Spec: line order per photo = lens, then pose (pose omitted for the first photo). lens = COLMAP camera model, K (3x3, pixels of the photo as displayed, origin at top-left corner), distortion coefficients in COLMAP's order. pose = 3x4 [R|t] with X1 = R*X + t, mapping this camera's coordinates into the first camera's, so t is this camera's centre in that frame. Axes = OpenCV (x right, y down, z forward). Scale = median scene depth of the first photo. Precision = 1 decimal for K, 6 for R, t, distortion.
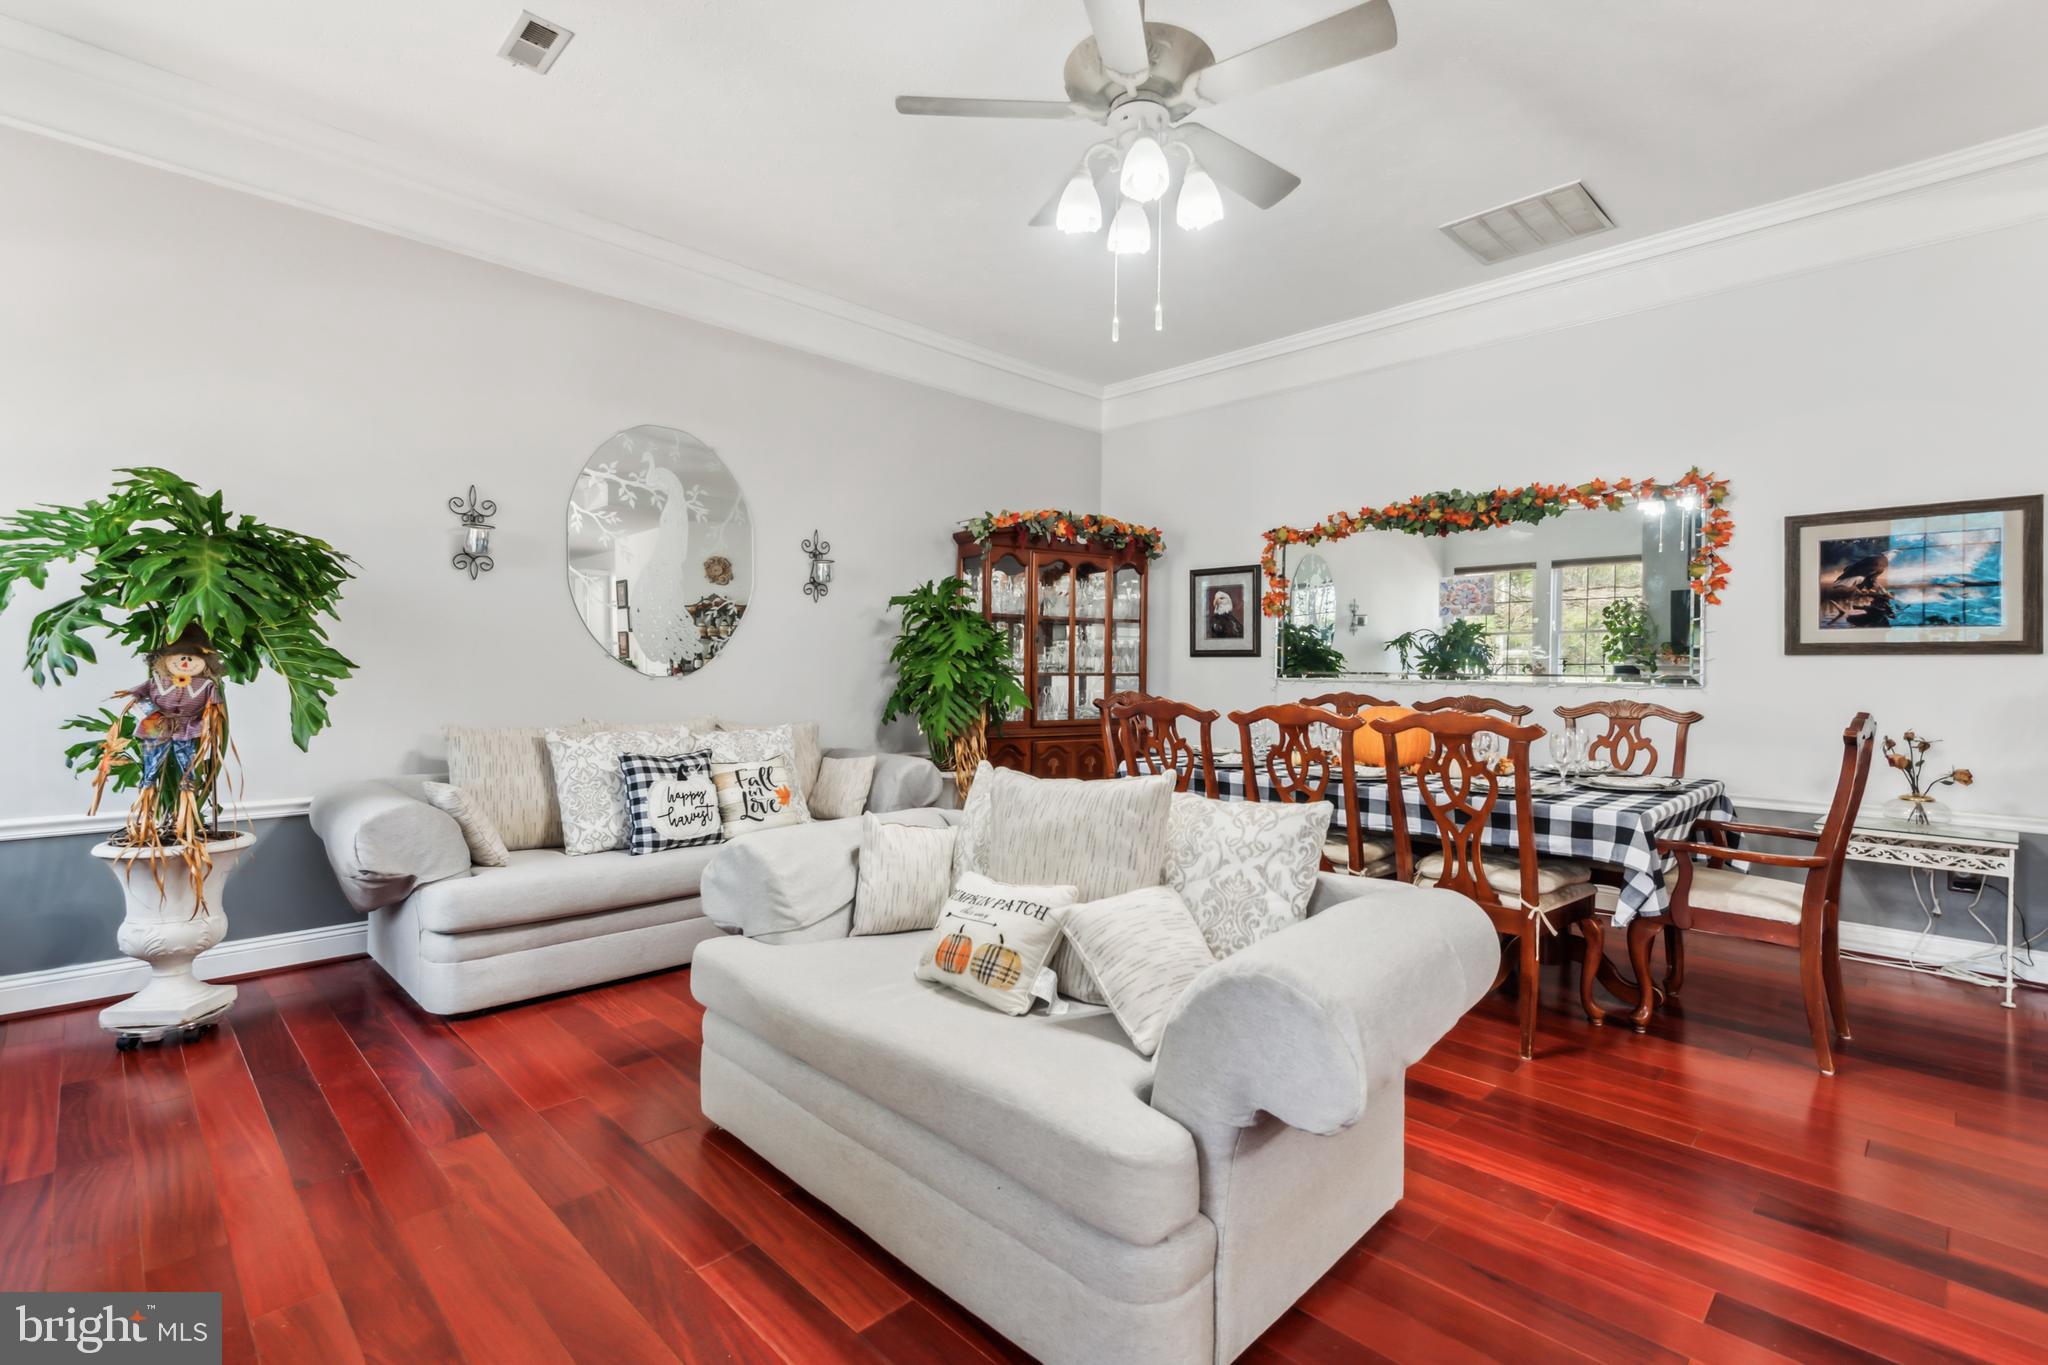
lens RADIAL K [[928.4, 0, 973.3], [0, 928.4, 671.5], [0, 0, 1]] dist [-0.011586, -0.003975]
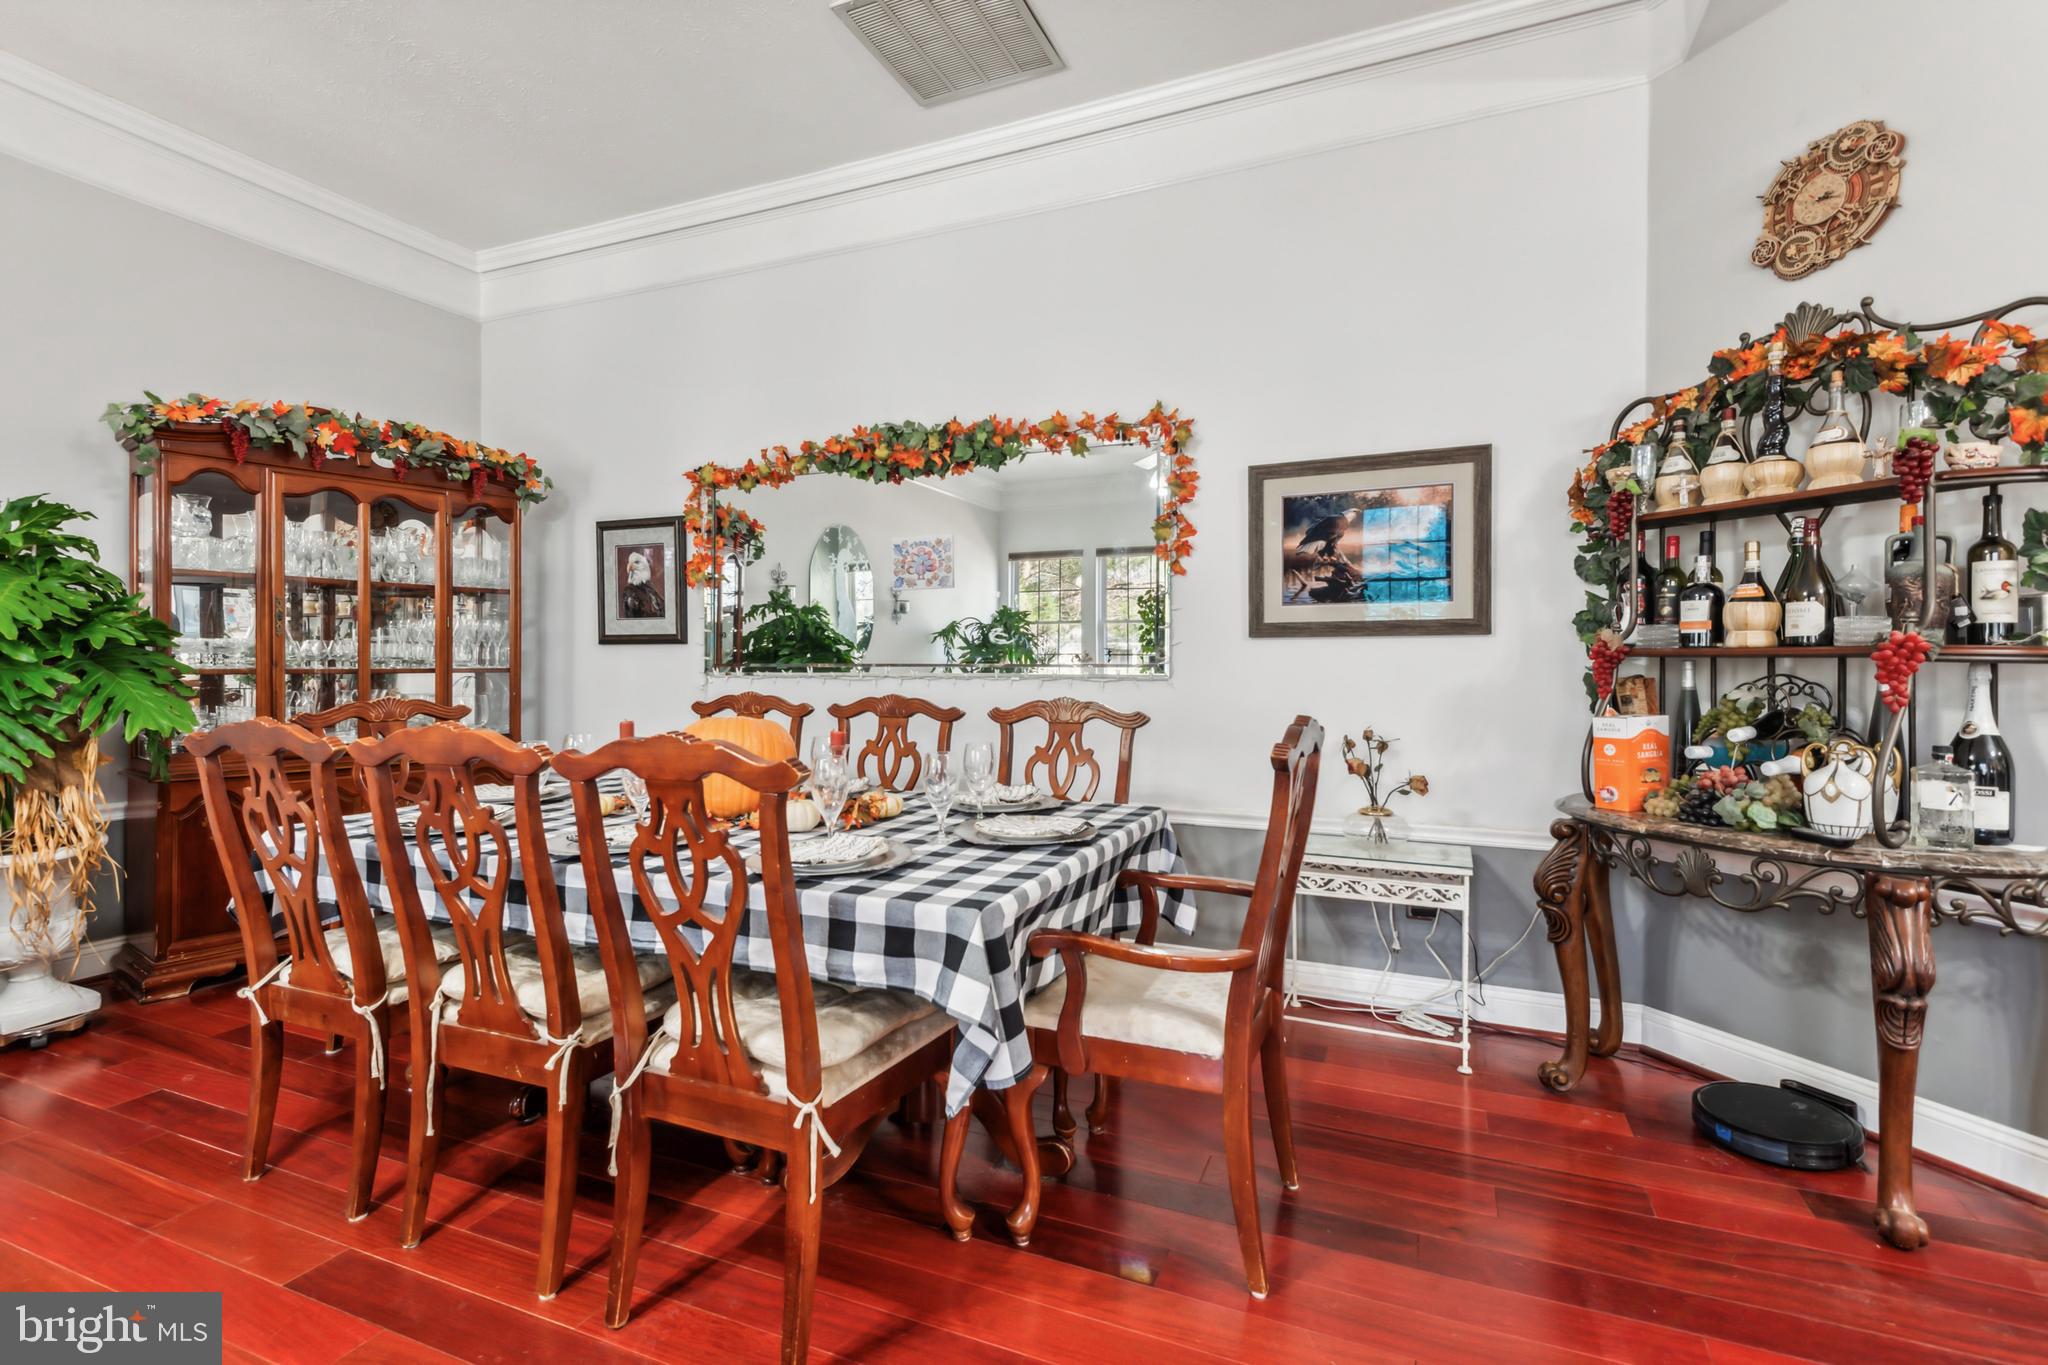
lens RADIAL K [[928.4, 0, 1019.9], [0, 928.4, 673.2], [0, 0, 1]] dist [-0.011586, -0.003975]
pose [[0.911959, -0.011716, 0.410113, 0.365039], [0.008681, 0.999919, 0.009260, 0.004258], [-0.410189, -0.004885, 0.911988, 0.337569]]
